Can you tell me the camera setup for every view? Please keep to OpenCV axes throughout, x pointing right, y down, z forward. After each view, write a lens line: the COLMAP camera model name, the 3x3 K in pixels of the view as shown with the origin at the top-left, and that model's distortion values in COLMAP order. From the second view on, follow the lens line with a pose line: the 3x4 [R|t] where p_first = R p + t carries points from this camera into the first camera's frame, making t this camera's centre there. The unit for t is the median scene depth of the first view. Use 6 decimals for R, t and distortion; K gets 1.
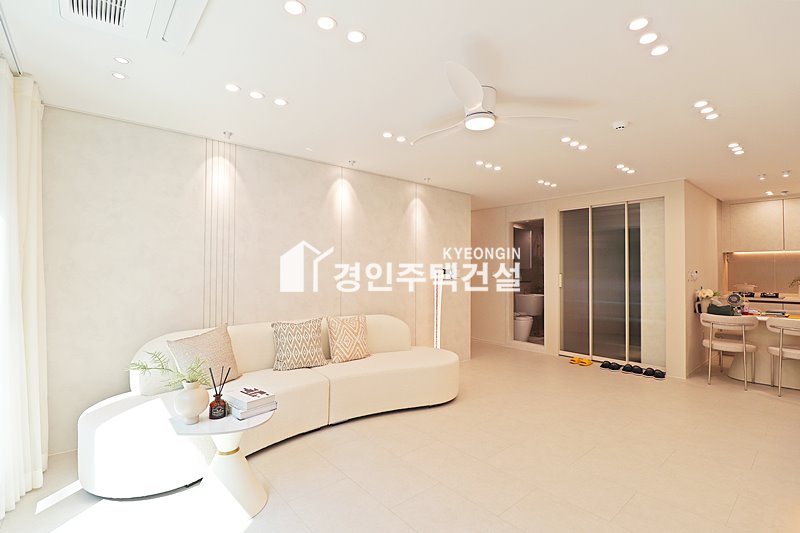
lens RADIAL K [[375.3, 0, 403.2], [0, 375.3, 264.6], [0, 0, 1]] dist [0.001249, -0.011836]
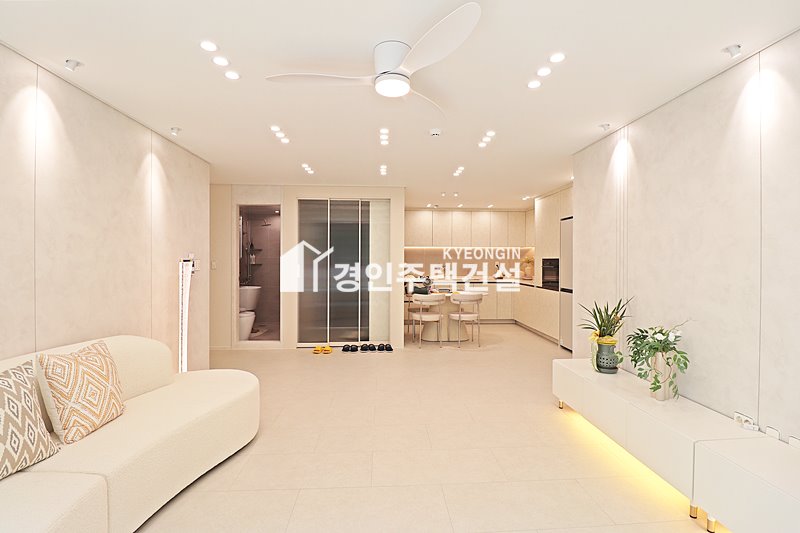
lens RADIAL K [[375.3, 0, 403.2], [0, 375.3, 264.6], [0, 0, 1]] dist [0.001249, -0.011836]
pose [[0.603834, -0.011564, 0.797027, -0.225457], [-0.013316, 0.999609, 0.024591, -0.002087], [-0.796999, -0.025462, 0.603443, 0.236298]]
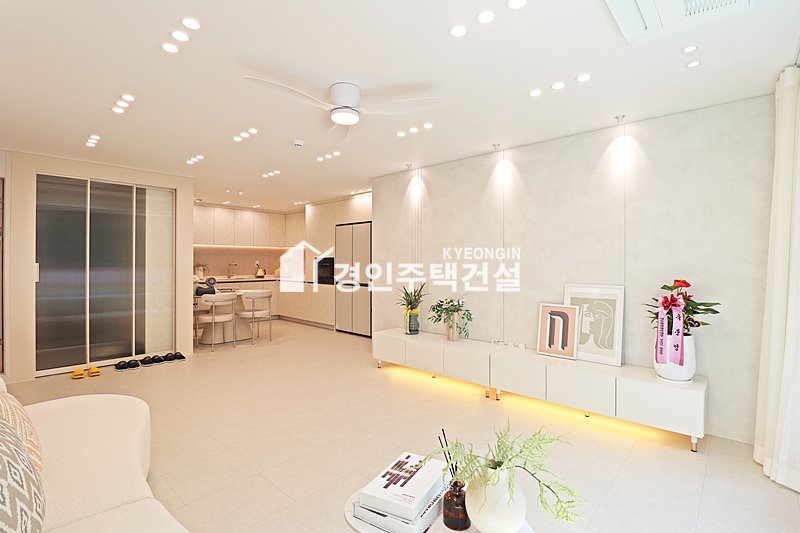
lens RADIAL K [[375.3, 0, 403.2], [0, 375.3, 264.6], [0, 0, 1]] dist [0.001249, -0.011836]
pose [[-0.128913, -0.012243, 0.991580, -0.429351], [-0.016859, 0.999806, 0.010153, 0.009473], [-0.991513, -0.015408, -0.129094, 0.482495]]
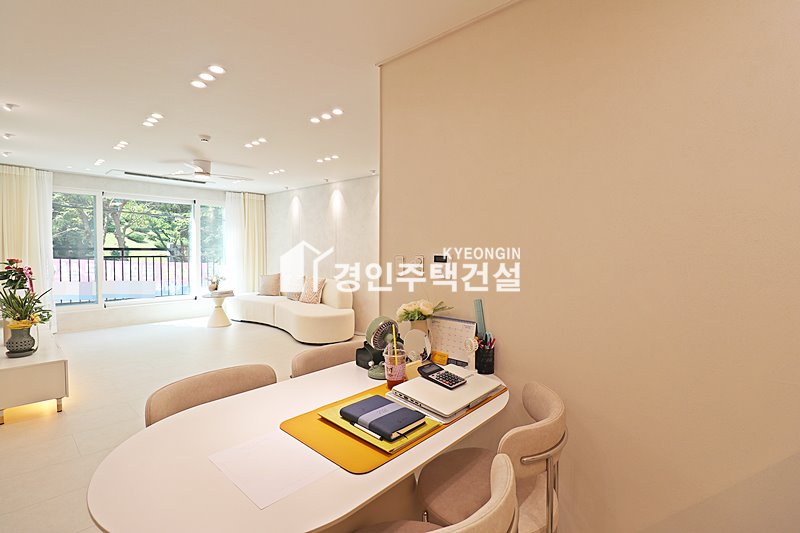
lens RADIAL K [[375.3, 0, 403.2], [0, 375.3, 264.6], [0, 0, 1]] dist [0.001249, -0.011836]
pose [[0.128955, 0.036497, -0.990979, 1.177837], [0.006770, 0.999267, 0.037683, 0.016072], [0.991627, -0.011568, 0.128613, 0.904314]]
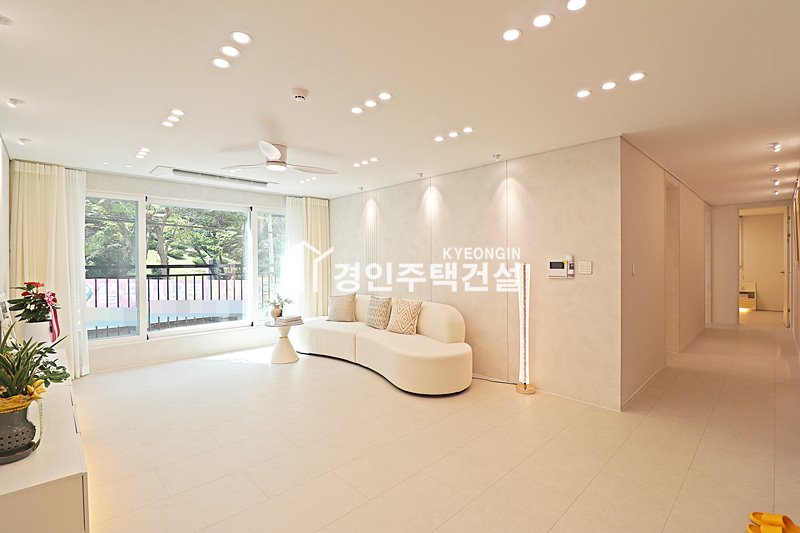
lens RADIAL K [[367.6, 0, 400.0], [0, 367.6, 266.5], [0, 0, 1]] dist [-0.000426, -0.010675]
pose [[0.063283, 0.005967, -0.997978, 0.843018], [0.022052, 0.999730, 0.007376, 0.011097], [0.997752, -0.022474, 0.063134, 0.694617]]
